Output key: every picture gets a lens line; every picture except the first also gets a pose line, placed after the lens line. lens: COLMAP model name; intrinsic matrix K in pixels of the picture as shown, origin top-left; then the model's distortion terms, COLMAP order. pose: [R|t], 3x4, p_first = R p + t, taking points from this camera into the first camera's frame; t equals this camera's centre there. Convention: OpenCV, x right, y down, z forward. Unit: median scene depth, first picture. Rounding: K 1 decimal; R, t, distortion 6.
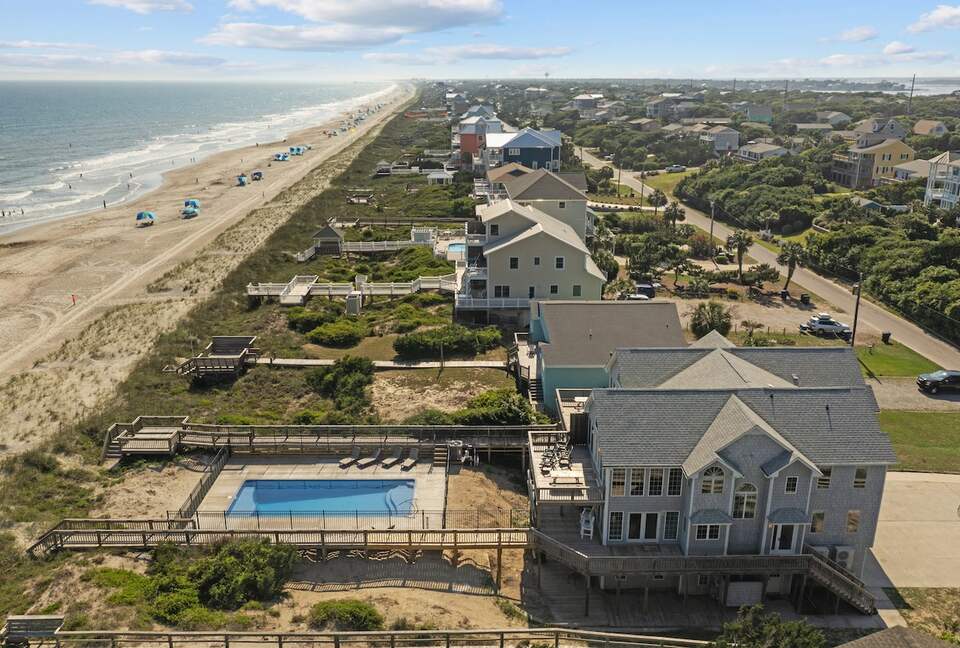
lens RADIAL K [[764.9, 0, 480.0], [0, 764.9, 324.0], [0, 0, 1]] dist [-0.004991, -0.002262]
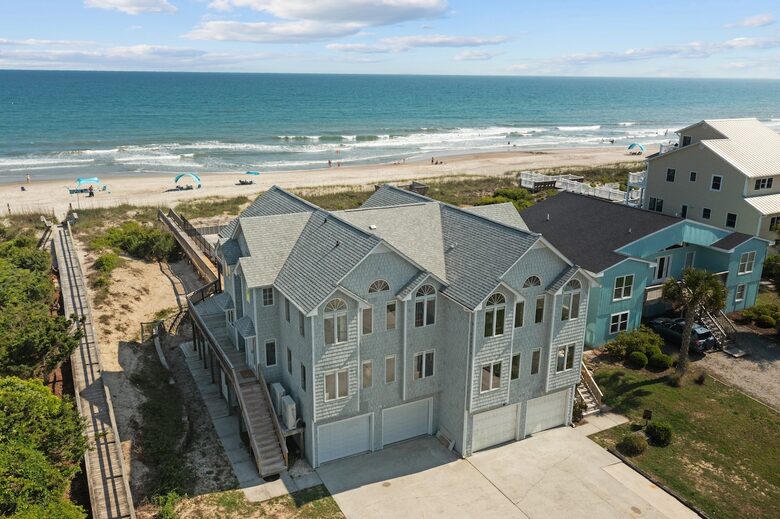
lens RADIAL K [[622.7, 0, 390.0], [0, 622.7, 259.5], [0, 0, 1]] dist [-0.002028, 0.005078]
pose [[0.455798, 0.256792, -0.852236, 0.657210], [-0.276314, 0.950996, 0.138770, 0.006513], [0.846108, 0.172233, 0.504418, 0.427991]]
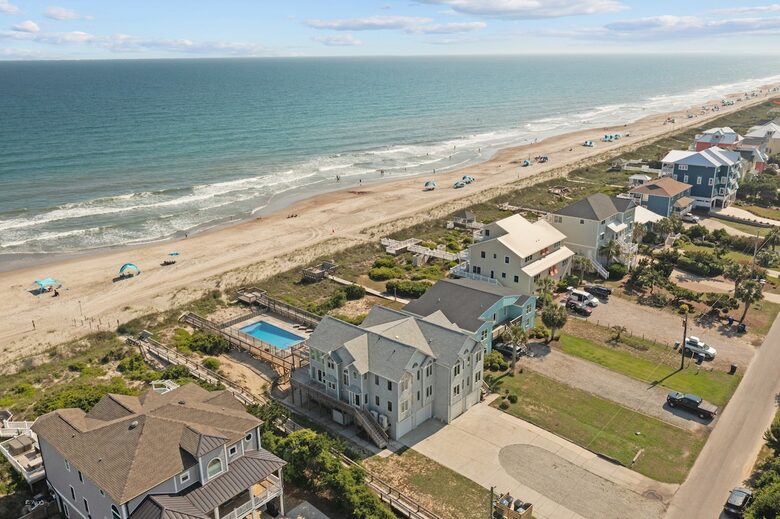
lens RADIAL K [[622.7, 0, 390.0], [0, 622.7, 259.5], [0, 0, 1]] dist [-0.002028, 0.005078]
pose [[0.745900, 0.197041, -0.636245, 0.908287], [-0.189860, 0.978509, 0.080456, -0.167359], [0.638425, 0.060785, 0.767280, -0.209250]]
